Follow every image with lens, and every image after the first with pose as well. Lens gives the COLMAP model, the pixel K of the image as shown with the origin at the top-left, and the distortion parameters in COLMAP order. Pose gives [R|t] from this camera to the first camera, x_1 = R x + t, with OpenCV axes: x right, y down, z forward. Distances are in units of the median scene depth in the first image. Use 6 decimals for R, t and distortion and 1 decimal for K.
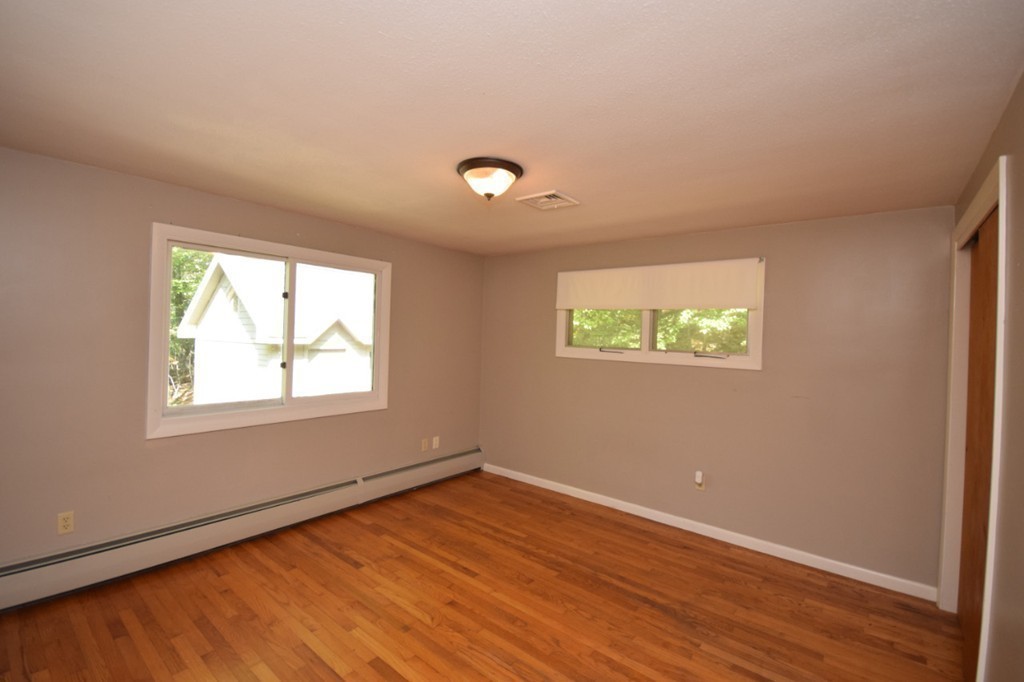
lens RADIAL K [[448.6, 0, 509.2], [0, 448.6, 336.2], [0, 0, 1]] dist [-0.002155, -0.008336]
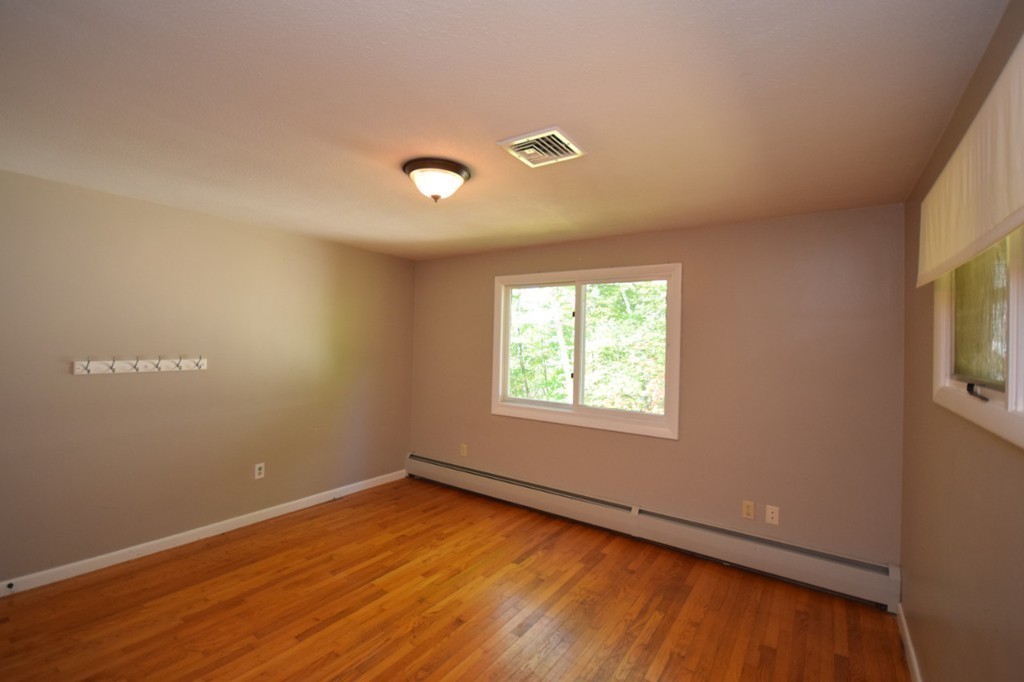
lens RADIAL K [[448.6, 0, 509.2], [0, 448.6, 336.2], [0, 0, 1]] dist [-0.002155, -0.008336]
pose [[0.074856, -0.036658, -0.996520, 0.739164], [-0.026925, 0.998885, -0.038767, 0.016204], [0.996831, 0.029734, 0.073785, 0.874595]]
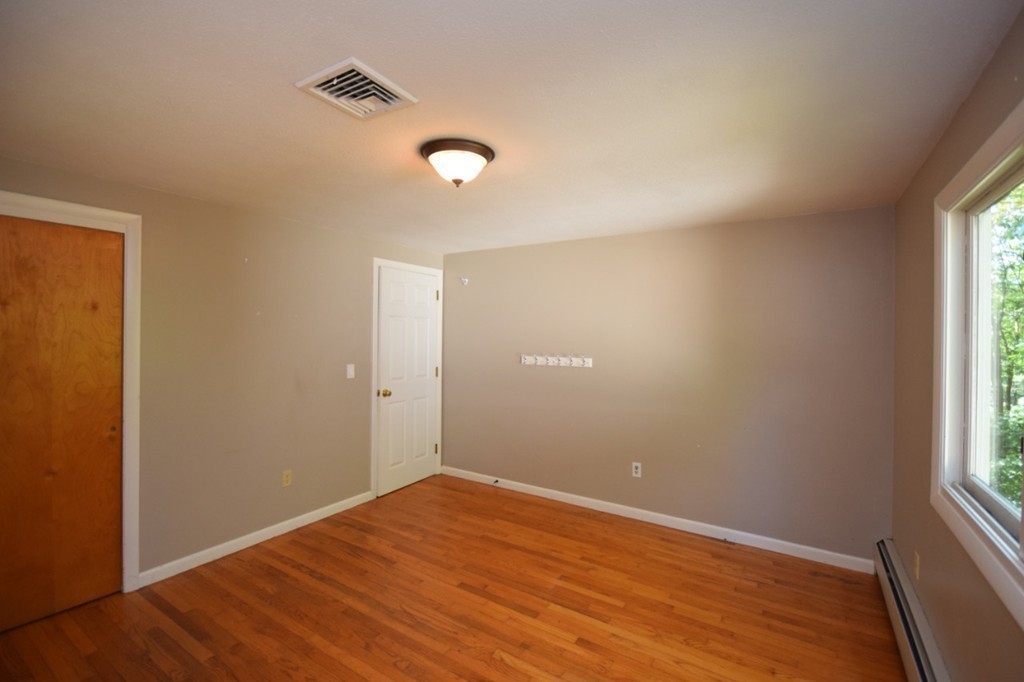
lens RADIAL K [[448.6, 0, 509.2], [0, 448.6, 336.2], [0, 0, 1]] dist [-0.002155, -0.008336]
pose [[-0.993570, -0.041753, -0.105241, -0.053579], [-0.042139, 0.999111, 0.001440, -0.007303], [0.105087, 0.005866, -0.994446, 1.520947]]
